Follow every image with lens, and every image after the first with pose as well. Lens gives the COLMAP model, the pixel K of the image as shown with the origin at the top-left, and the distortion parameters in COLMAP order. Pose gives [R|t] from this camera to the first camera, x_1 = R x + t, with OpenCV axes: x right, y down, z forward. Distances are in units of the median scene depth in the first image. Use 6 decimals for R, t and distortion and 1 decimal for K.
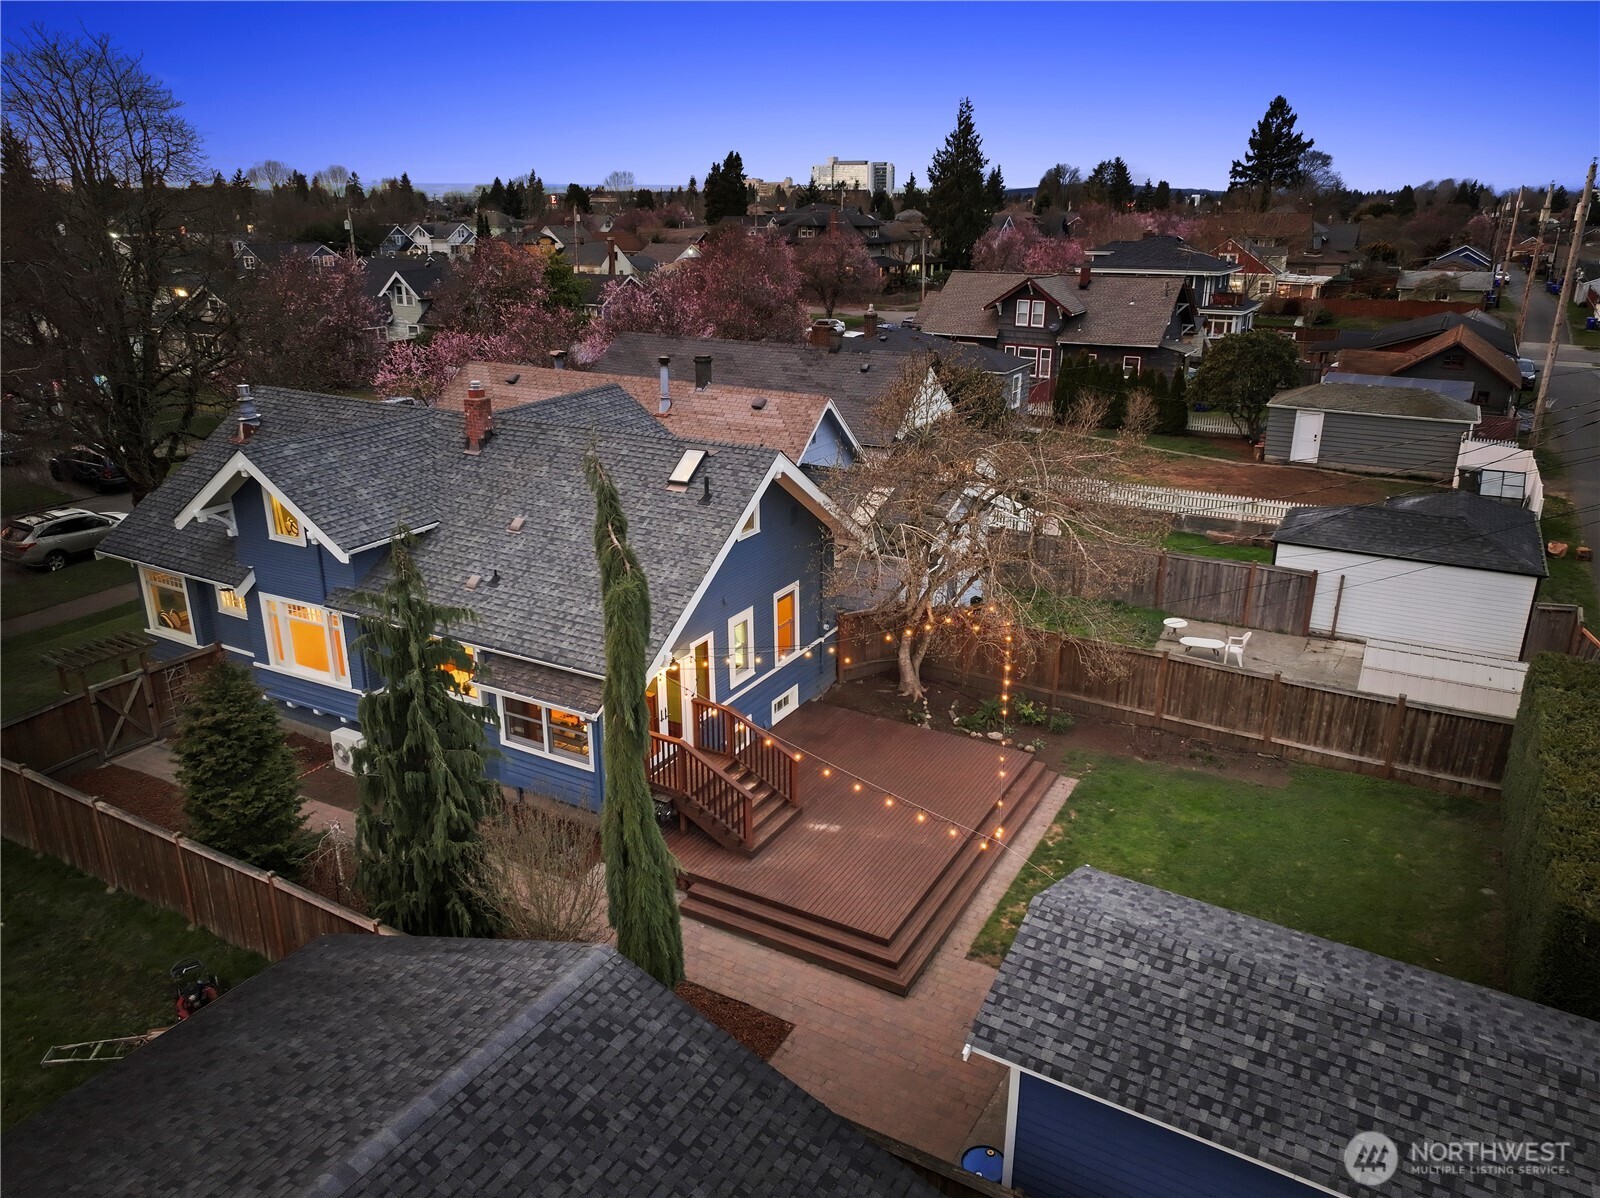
lens RADIAL K [[1133.4, 0, 800.0], [0, 1133.4, 599.0], [0, 0, 1]] dist [0.001321, 0.011627]
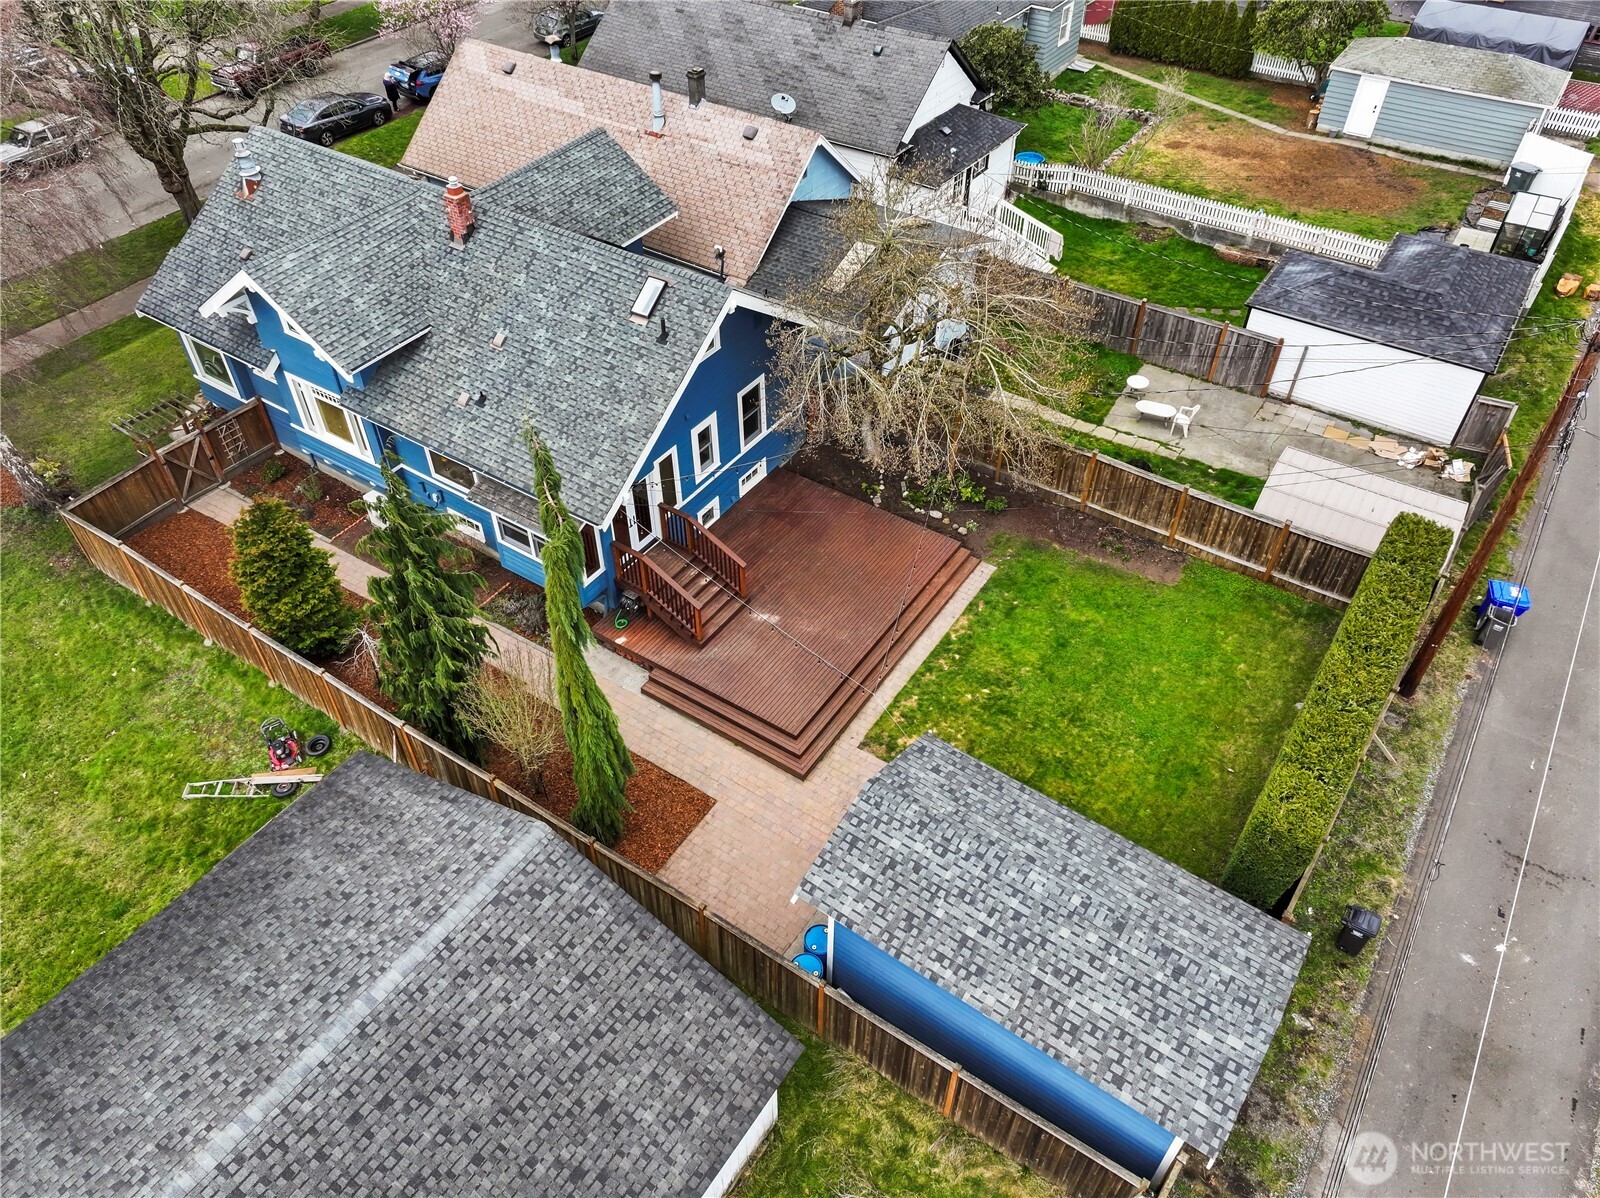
lens RADIAL K [[1133.4, 0, 800.0], [0, 1133.4, 599.0], [0, 0, 1]] dist [0.001321, 0.011627]
pose [[0.996919, 0.051581, -0.059096, 0.140515], [-0.022293, 0.908626, 0.417014, -0.353166], [0.075206, -0.414412, 0.906977, -0.097715]]
